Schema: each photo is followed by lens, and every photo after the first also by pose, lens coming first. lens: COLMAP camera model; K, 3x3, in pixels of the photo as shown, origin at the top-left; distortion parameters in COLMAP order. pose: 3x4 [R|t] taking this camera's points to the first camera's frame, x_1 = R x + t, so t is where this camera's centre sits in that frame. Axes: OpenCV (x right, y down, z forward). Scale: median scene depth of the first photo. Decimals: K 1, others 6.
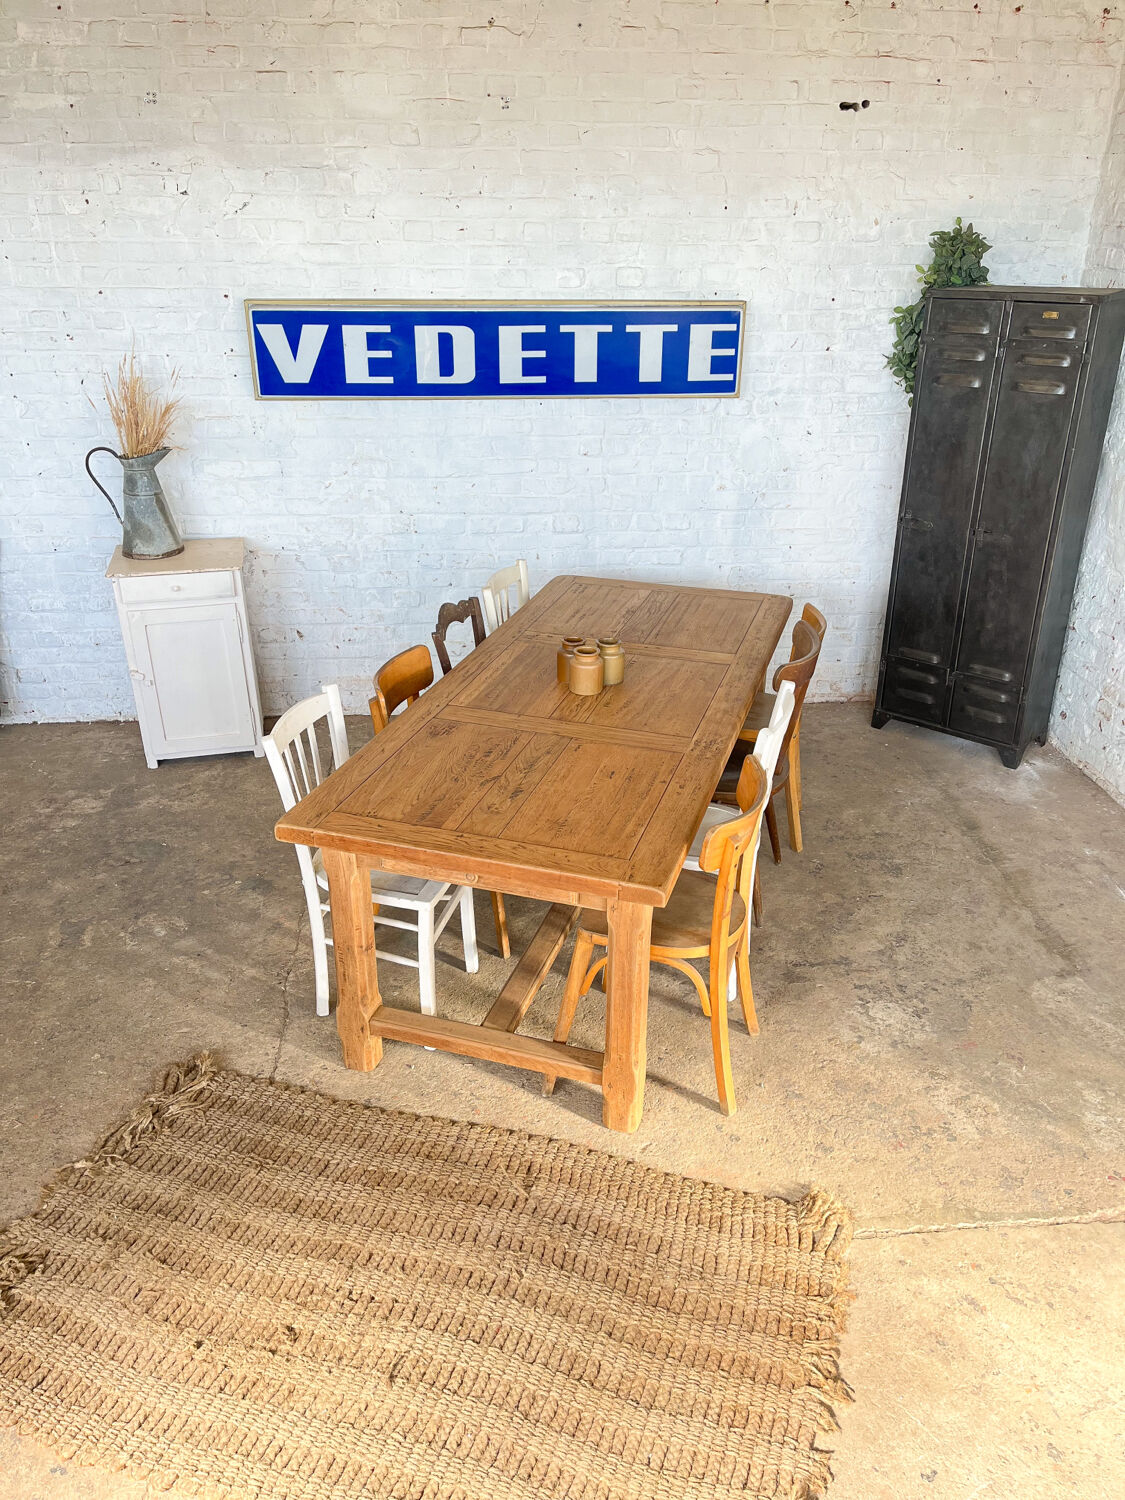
lens RADIAL K [[1127.8, 0, 566.9], [0, 1127.8, 755.1], [0, 0, 1]] dist [0.072474, -0.084911]
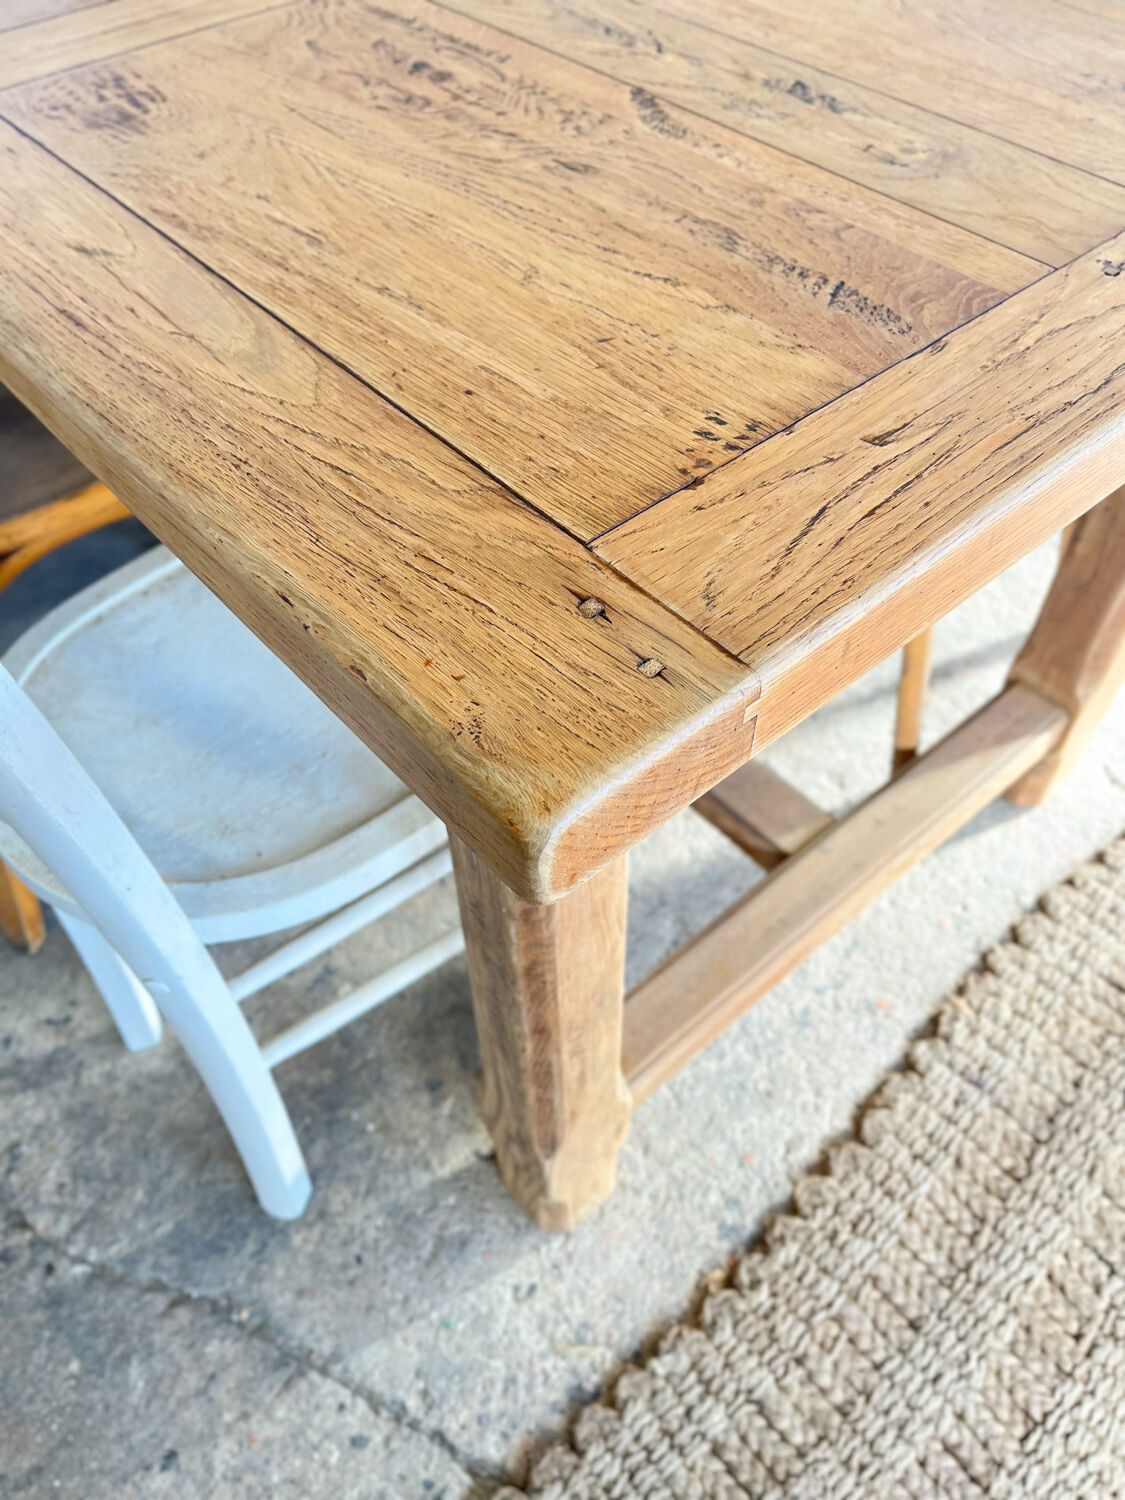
lens RADIAL K [[1128.0, 0, 568.5], [0, 1128.0, 757.0], [0, 0, 1]] dist [0.084962, -0.112577]
pose [[0.525071, -0.666367, 0.529393, -0.193319], [0.381810, 0.740370, 0.553239, -0.011718], [-0.760606, -0.088362, 0.643172, 0.549117]]
